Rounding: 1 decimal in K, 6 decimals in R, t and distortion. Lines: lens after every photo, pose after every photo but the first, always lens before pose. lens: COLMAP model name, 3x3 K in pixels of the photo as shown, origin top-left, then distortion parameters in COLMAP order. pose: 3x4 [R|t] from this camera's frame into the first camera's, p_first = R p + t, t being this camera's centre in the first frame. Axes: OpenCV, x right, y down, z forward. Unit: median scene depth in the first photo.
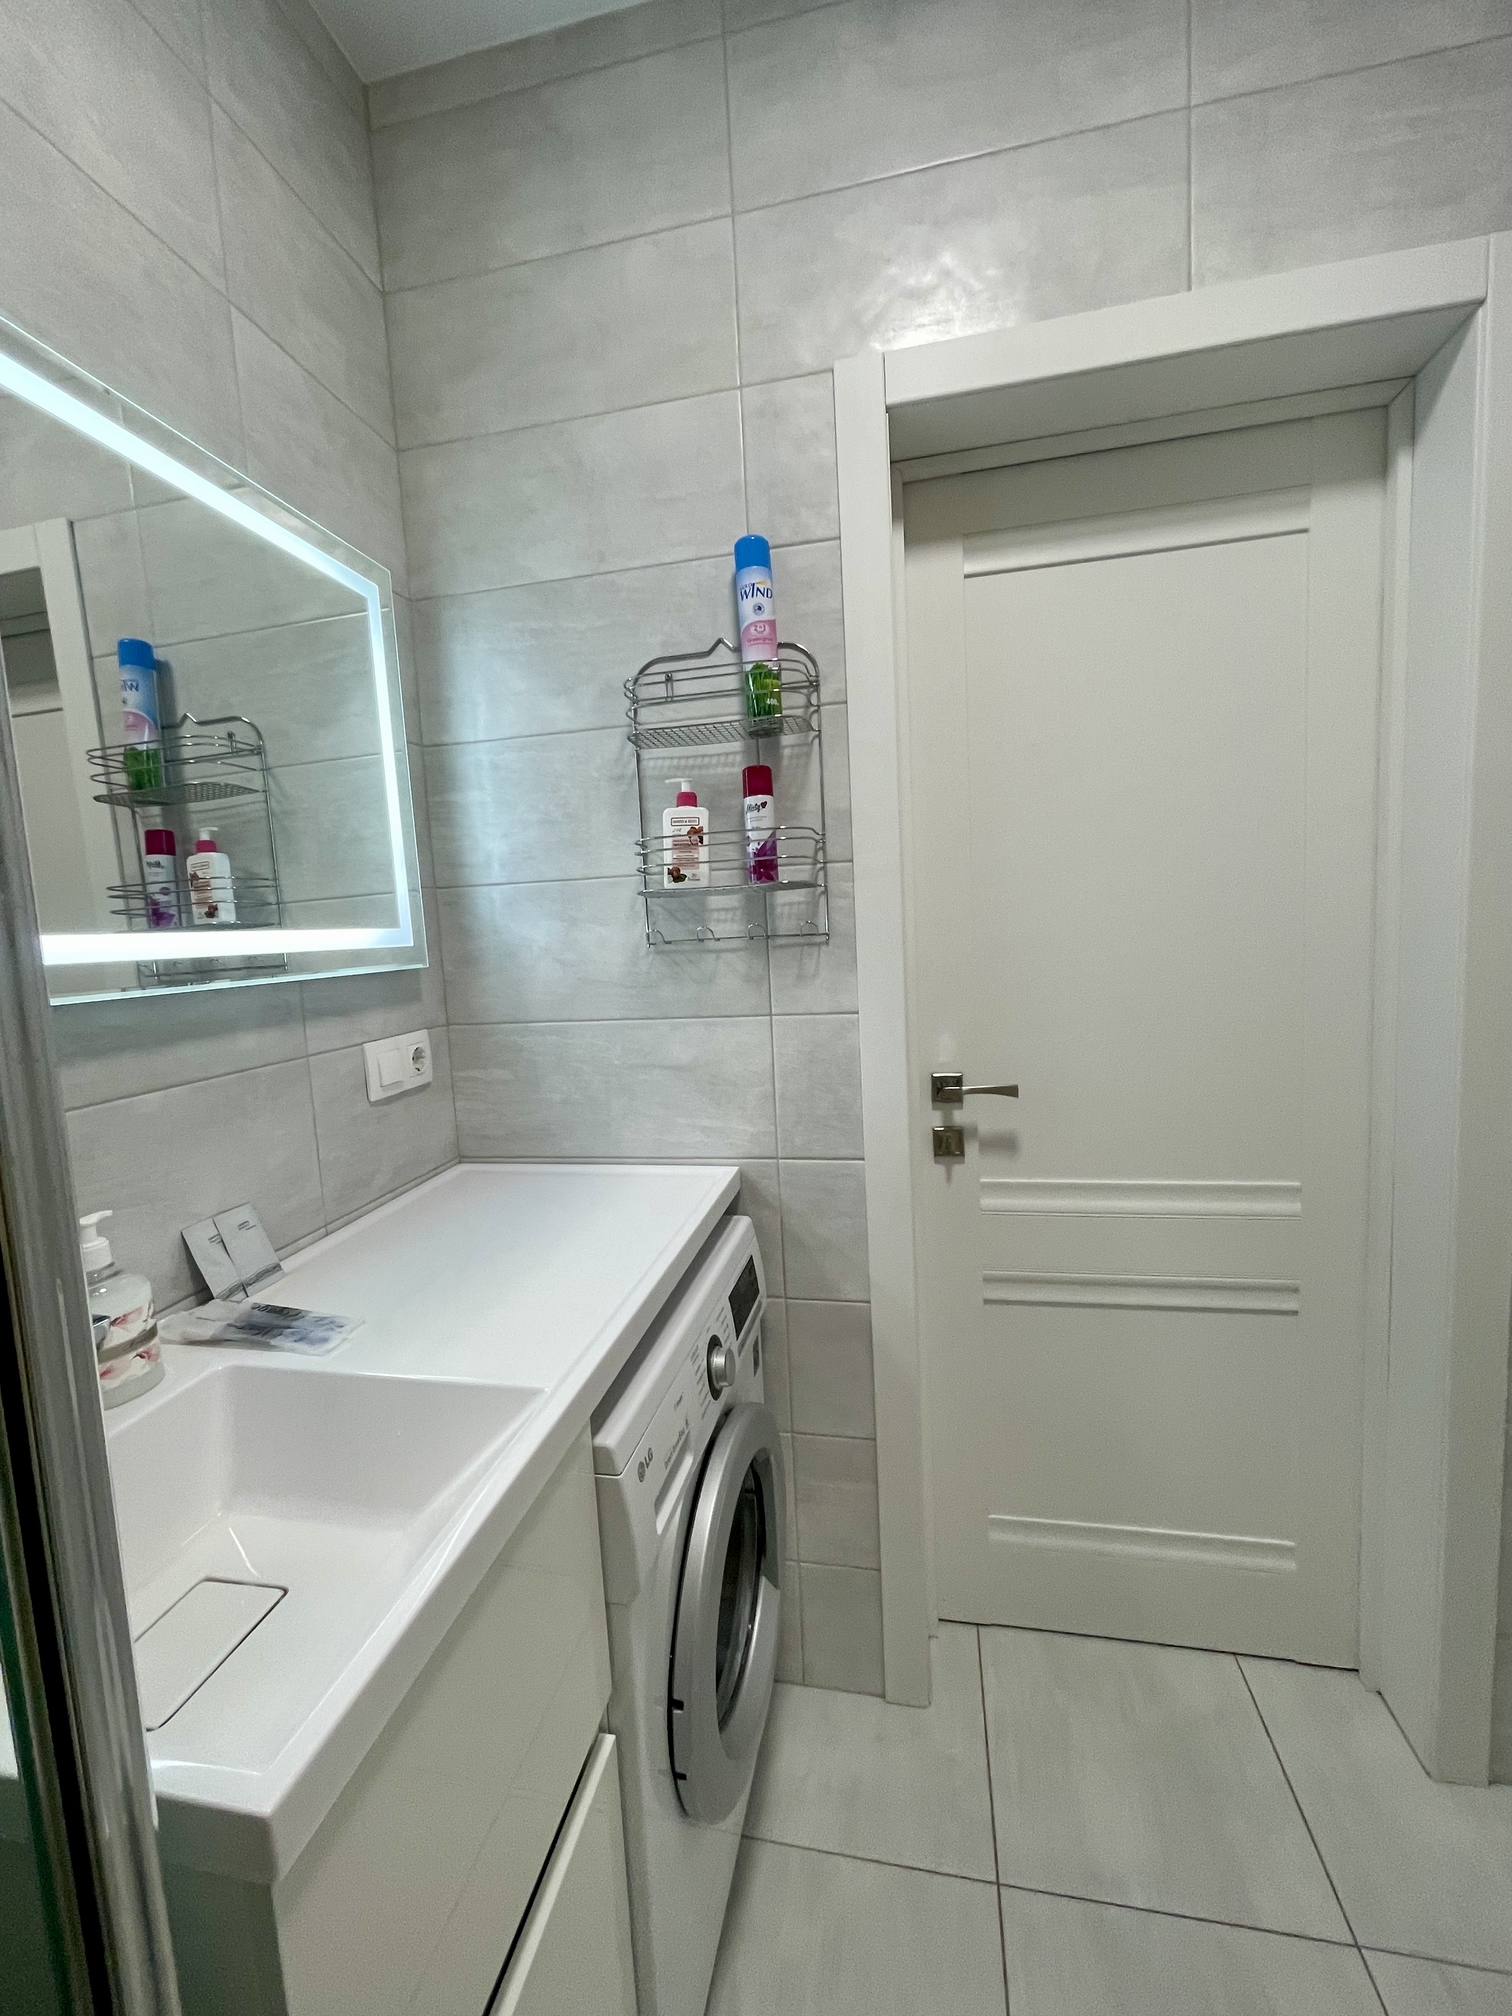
lens RADIAL K [[816.7, 0, 740.6], [0, 816.7, 1005.2], [0, 0, 1]] dist [-0.002093, -0.000089]
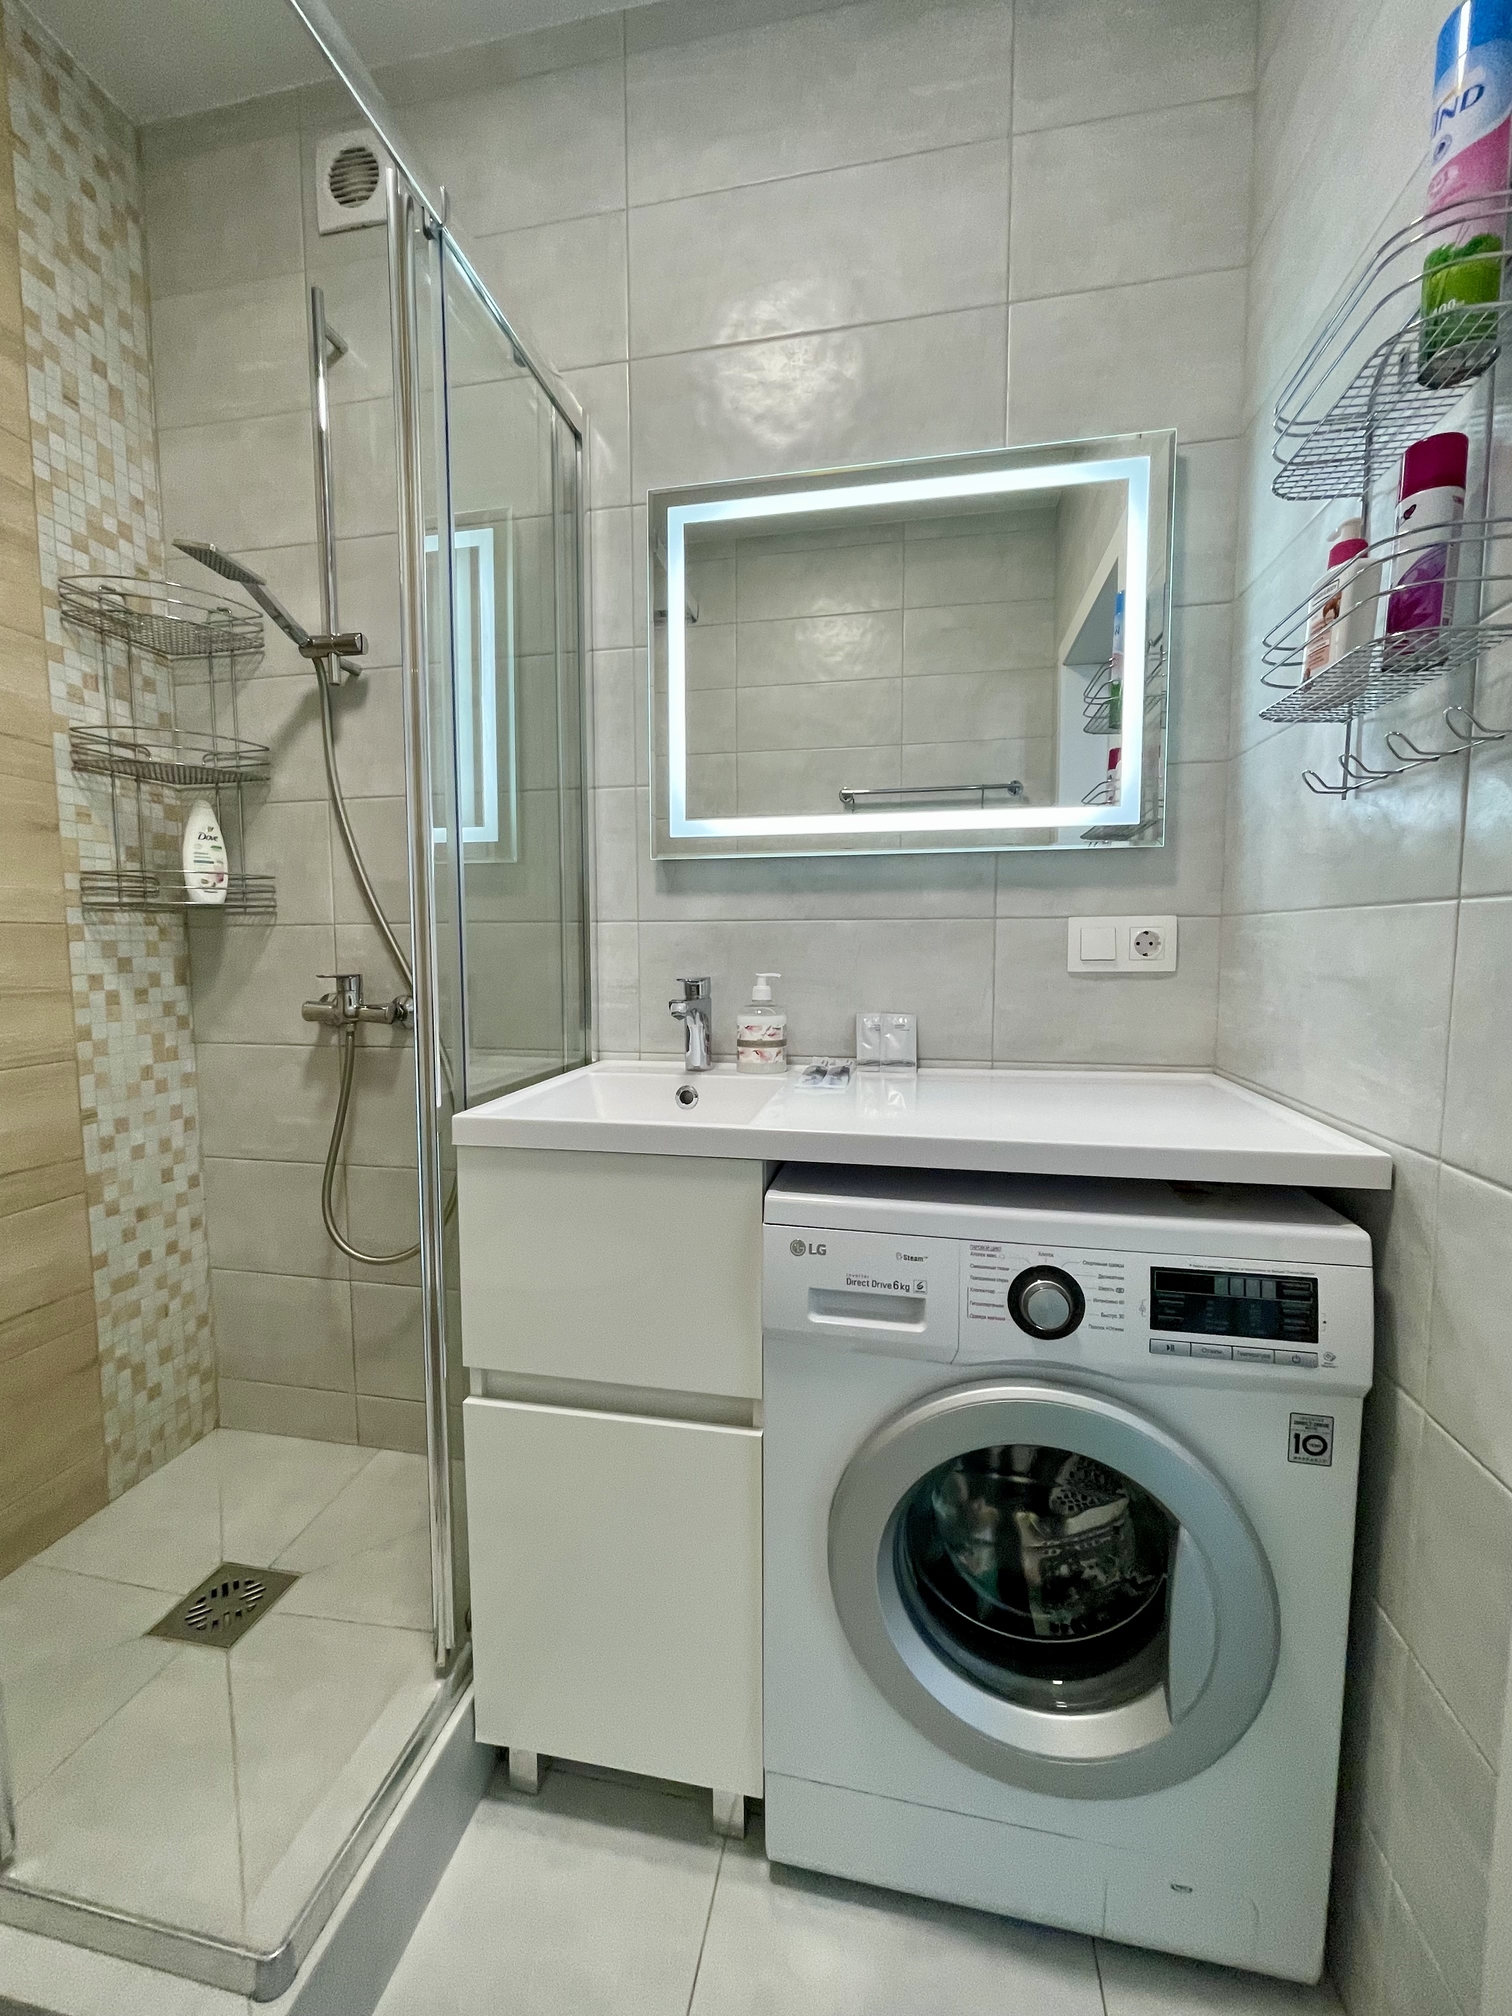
lens RADIAL K [[816.7, 0, 740.6], [0, 816.7, 1005.2], [0, 0, 1]] dist [-0.002093, -0.000089]
pose [[0.018240, 0.132151, -0.991062, 0.612252], [-0.085395, 0.987811, 0.130145, 0.056915], [0.996180, 0.082258, 0.029303, 0.528956]]
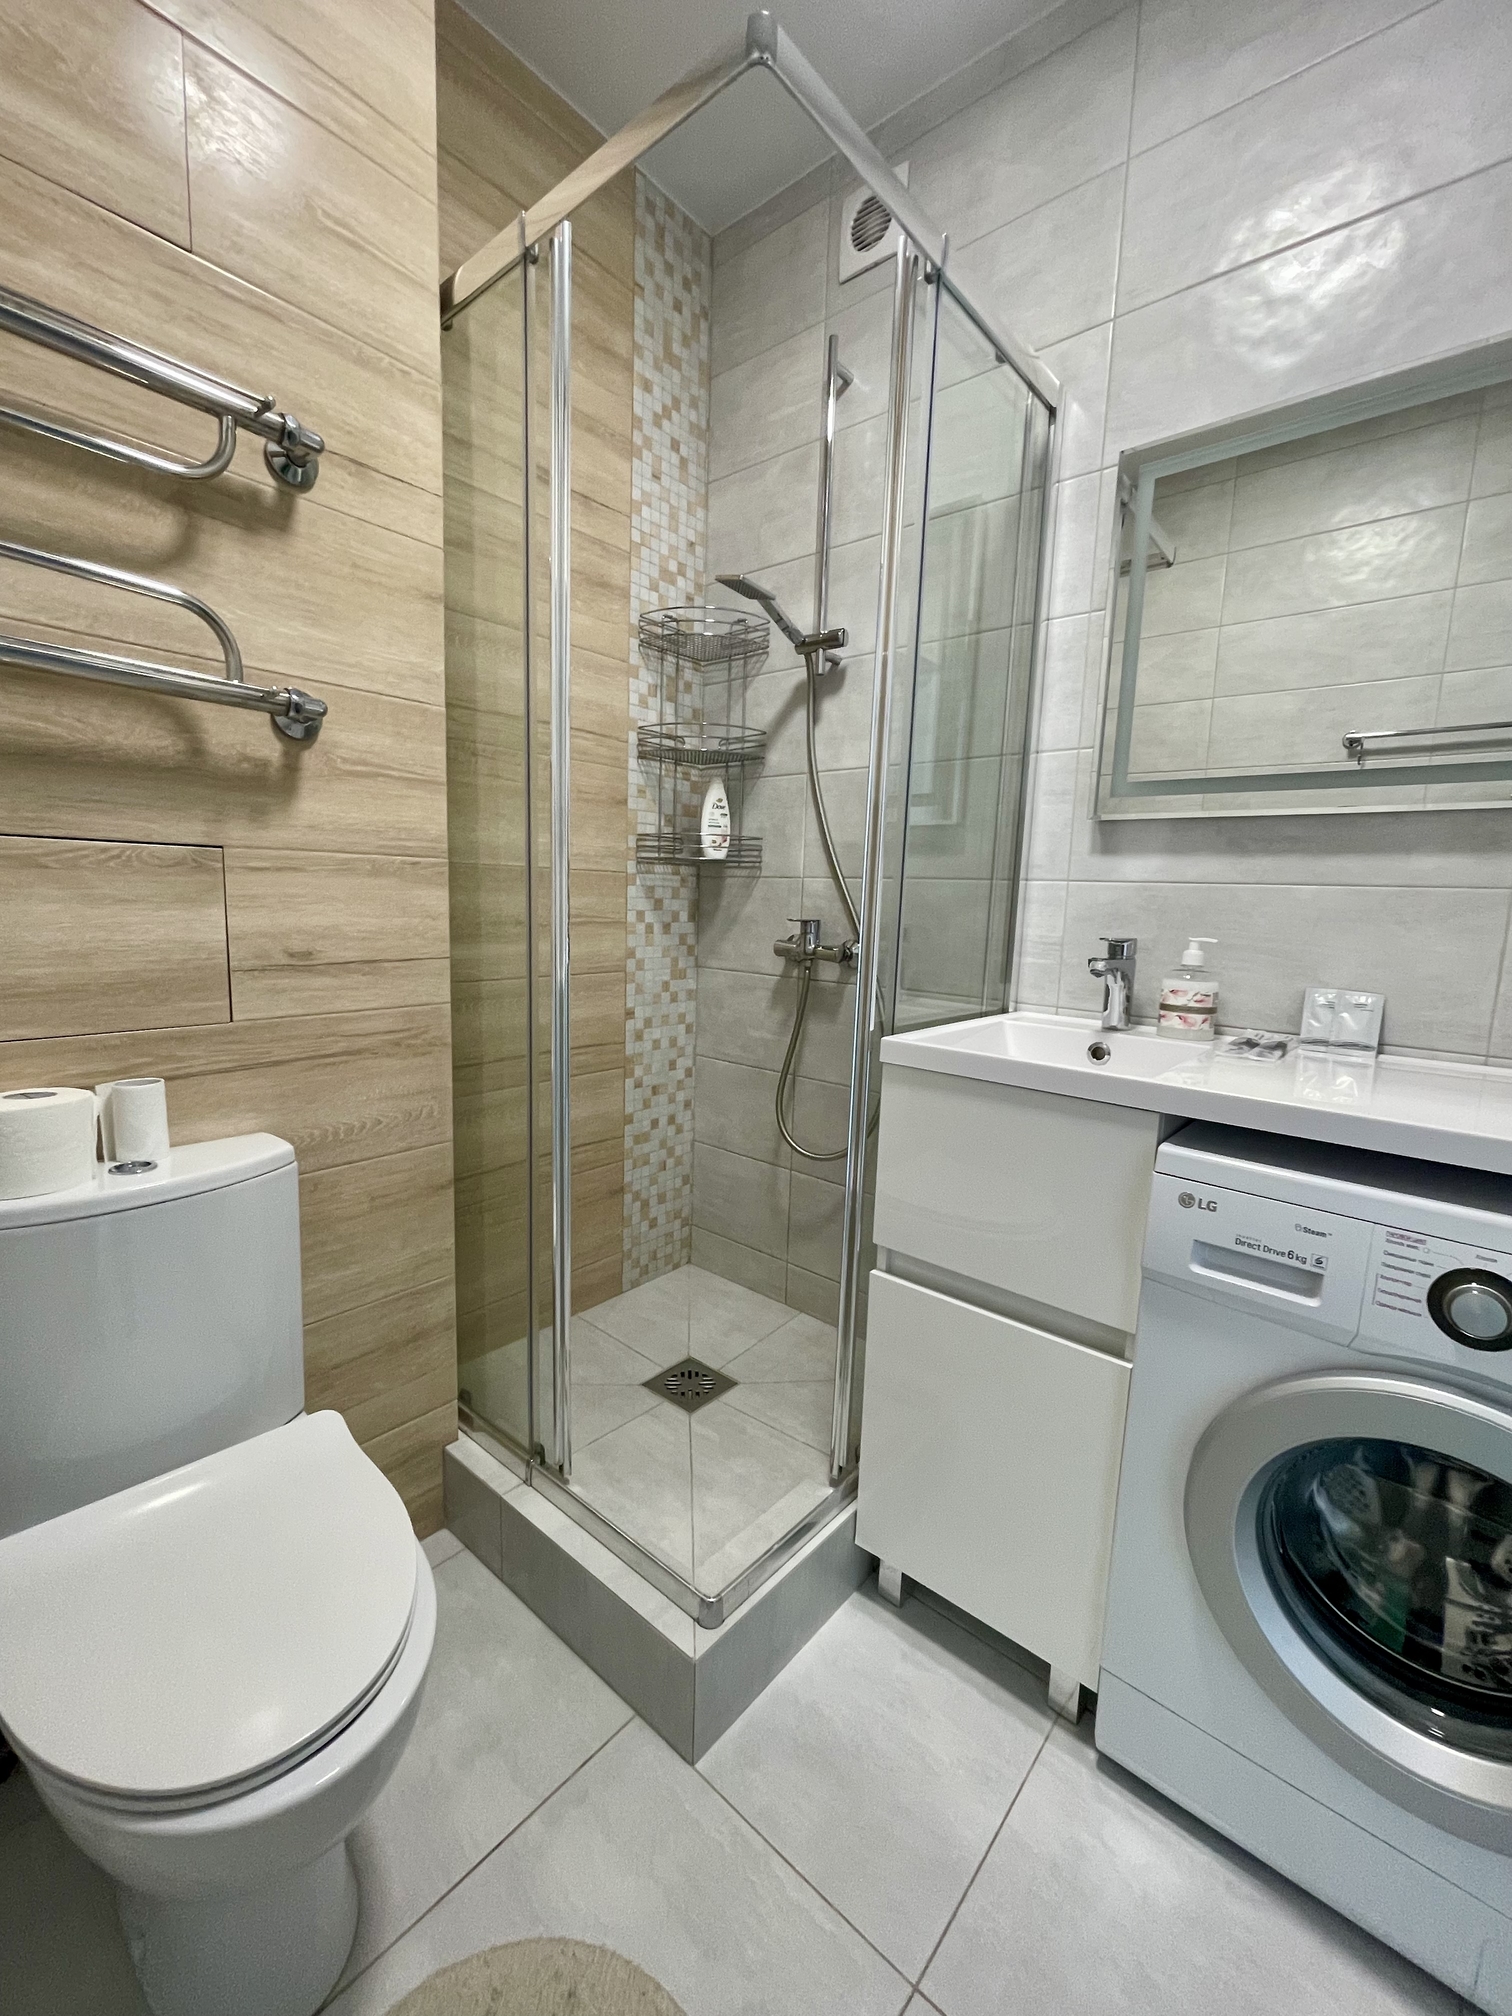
lens RADIAL K [[816.7, 0, 740.6], [0, 816.7, 1005.2], [0, 0, 1]] dist [-0.002093, -0.000089]
pose [[-0.485990, 0.156360, -0.859863, 0.746947], [-0.084208, 0.970910, 0.224147, 0.050657], [0.869898, 0.181341, -0.458686, 0.574608]]
